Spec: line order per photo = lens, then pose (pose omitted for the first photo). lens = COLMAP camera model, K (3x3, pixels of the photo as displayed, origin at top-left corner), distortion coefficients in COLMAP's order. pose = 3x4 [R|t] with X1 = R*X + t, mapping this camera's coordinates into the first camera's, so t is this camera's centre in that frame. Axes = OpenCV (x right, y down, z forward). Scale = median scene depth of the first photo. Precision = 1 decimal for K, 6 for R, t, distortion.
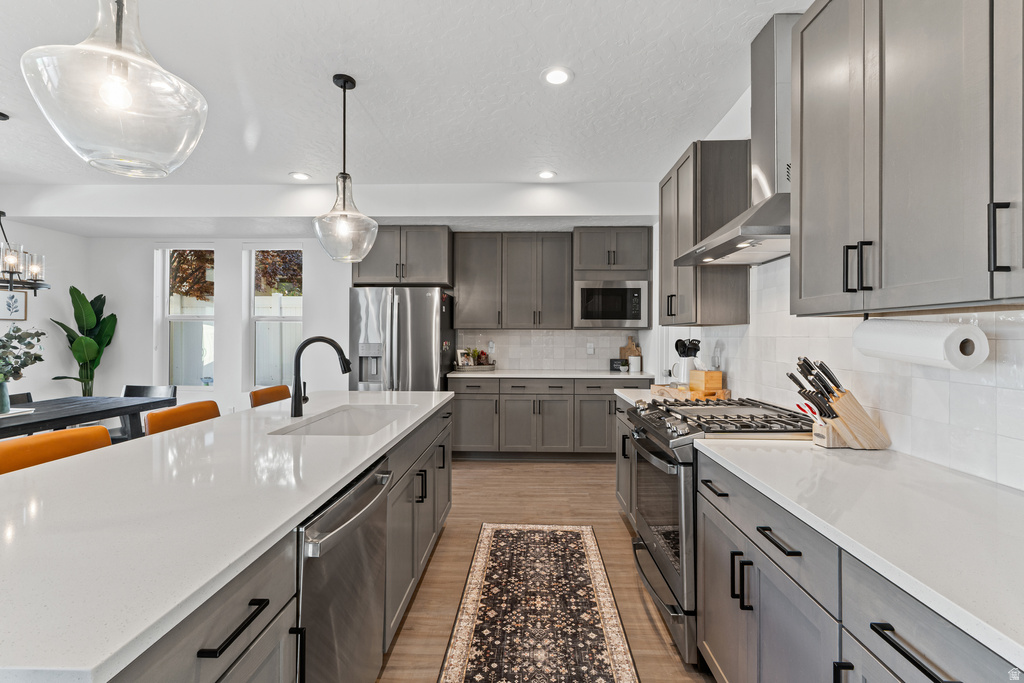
lens RADIAL K [[430.2, 0, 516.2], [0, 430.2, 334.1], [0, 0, 1]] dist [0.004424, -0.000578]
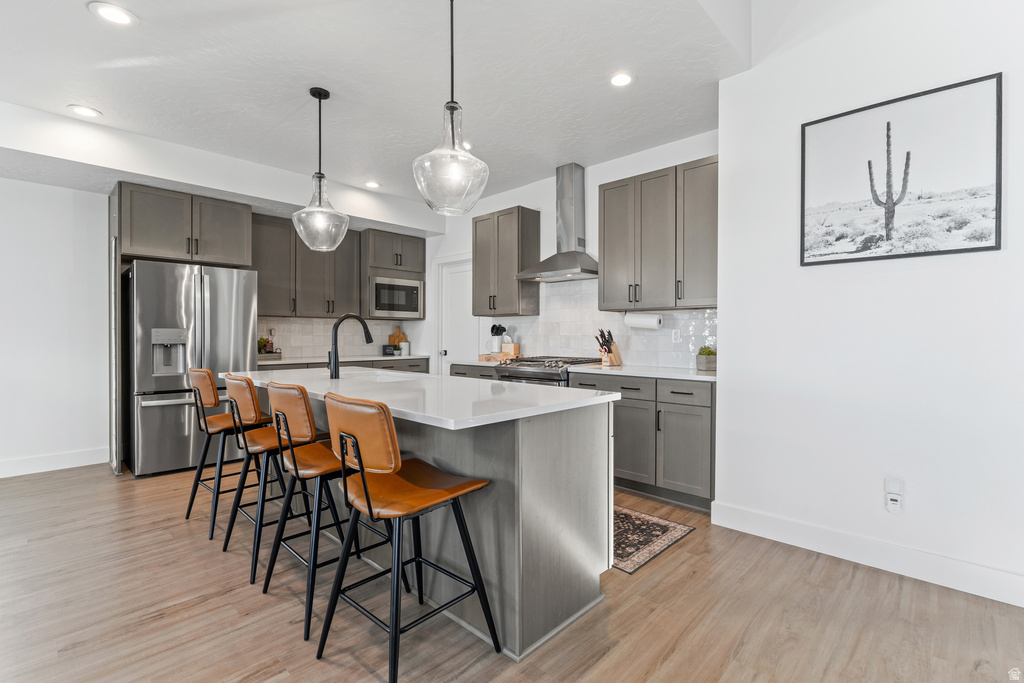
lens RADIAL K [[468.2, 0, 513.5], [0, 468.2, 342.5], [0, 0, 1]] dist [-0.005389, -0.001397]
pose [[0.670233, -0.013619, 0.742026, -0.843315], [-0.001645, 0.999802, 0.019836, 0.043915], [-0.742149, -0.014516, 0.670078, -0.191622]]
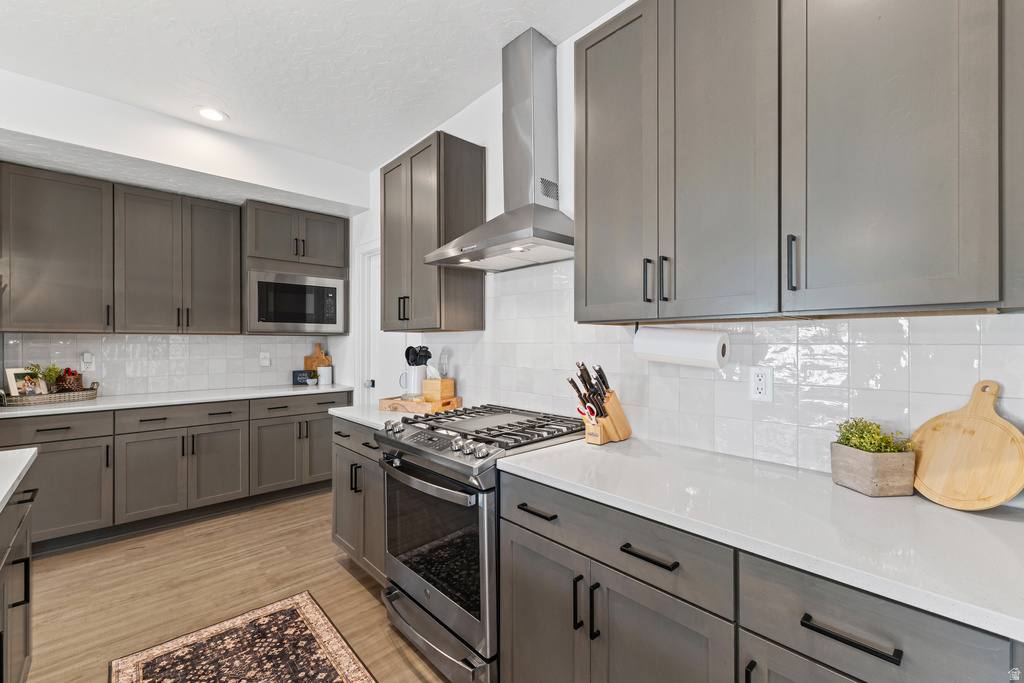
lens RADIAL K [[430.2, 0, 514.5], [0, 430.2, 343.0], [0, 0, 1]] dist [0.004424, -0.000578]
pose [[0.710134, -0.005478, 0.704045, -0.104303], [0.001521, 0.999979, 0.006246, 0.000013], [-0.704065, -0.003365, 0.710128, 0.203405]]
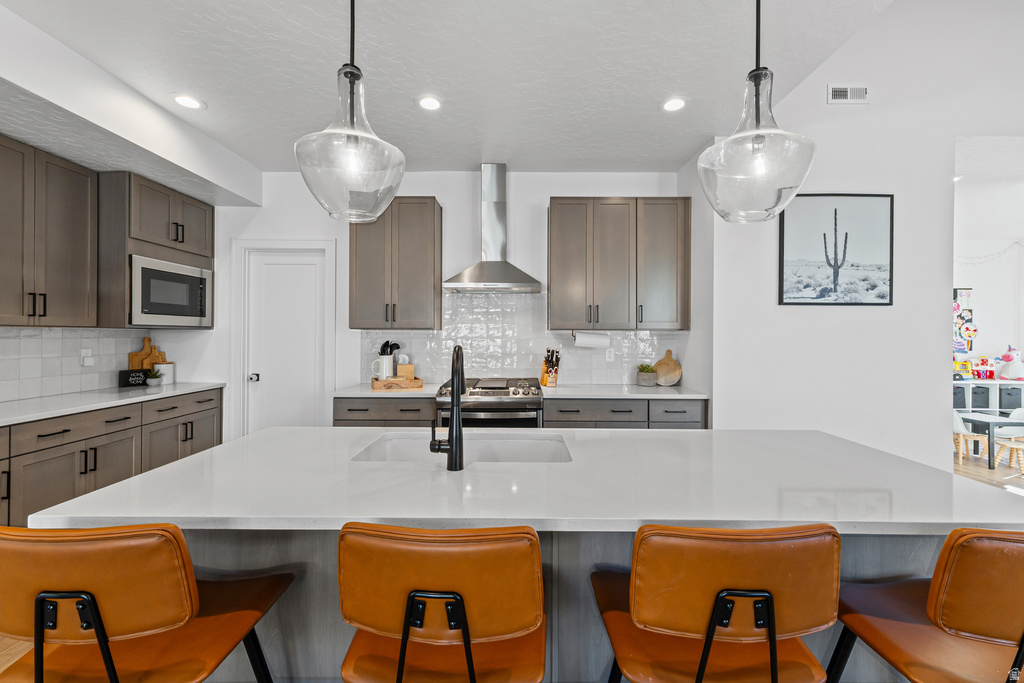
lens RADIAL K [[430.2, 0, 516.1], [0, 430.2, 334.6], [0, 0, 1]] dist [0.004424, -0.000578]
pose [[-0.021994, -0.005342, 0.999744, -0.846157], [-0.007305, 0.999960, 0.005182, -0.013943], [-0.999731, -0.007189, -0.022032, 0.672666]]
